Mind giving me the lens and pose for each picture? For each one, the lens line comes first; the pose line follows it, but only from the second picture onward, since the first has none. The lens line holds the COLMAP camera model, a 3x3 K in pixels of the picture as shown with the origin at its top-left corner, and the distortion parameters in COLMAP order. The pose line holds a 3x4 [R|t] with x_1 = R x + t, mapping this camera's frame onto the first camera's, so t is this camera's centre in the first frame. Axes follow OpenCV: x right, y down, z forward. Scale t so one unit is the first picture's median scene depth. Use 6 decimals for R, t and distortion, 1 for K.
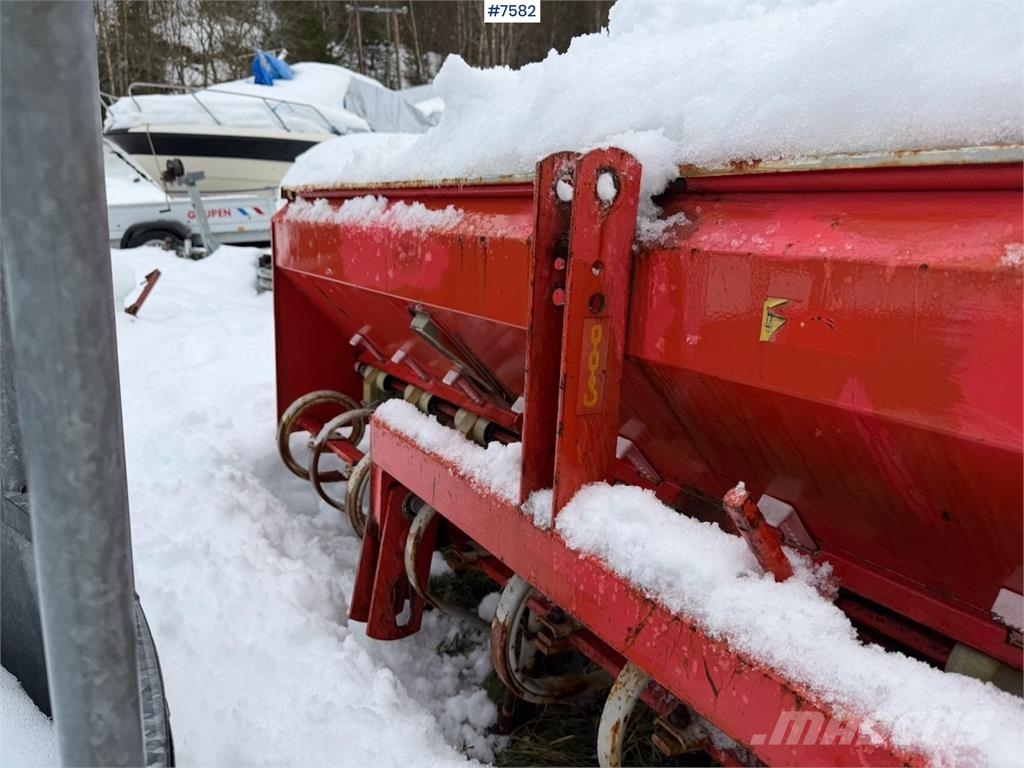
lens RADIAL K [[744.2, 0, 512.0], [0, 744.2, 384.0], [0, 0, 1]] dist [0.097978, -0.145392]
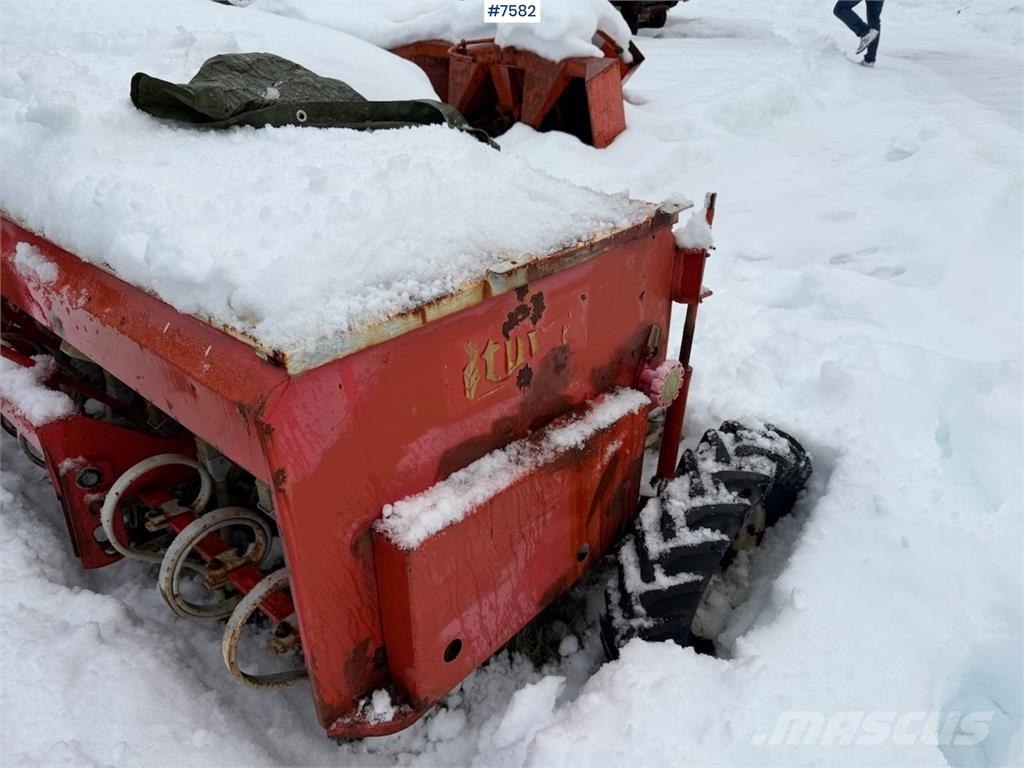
lens RADIAL K [[721.1, 0, 515.5], [0, 721.1, 390.9], [0, 0, 1]] dist [0.087177, -0.134887]
pose [[0.961263, -0.174381, 0.213460, 0.731894], [0.108525, 0.951326, 0.288447, -0.110612], [-0.253369, -0.254108, 0.933399, -0.934911]]
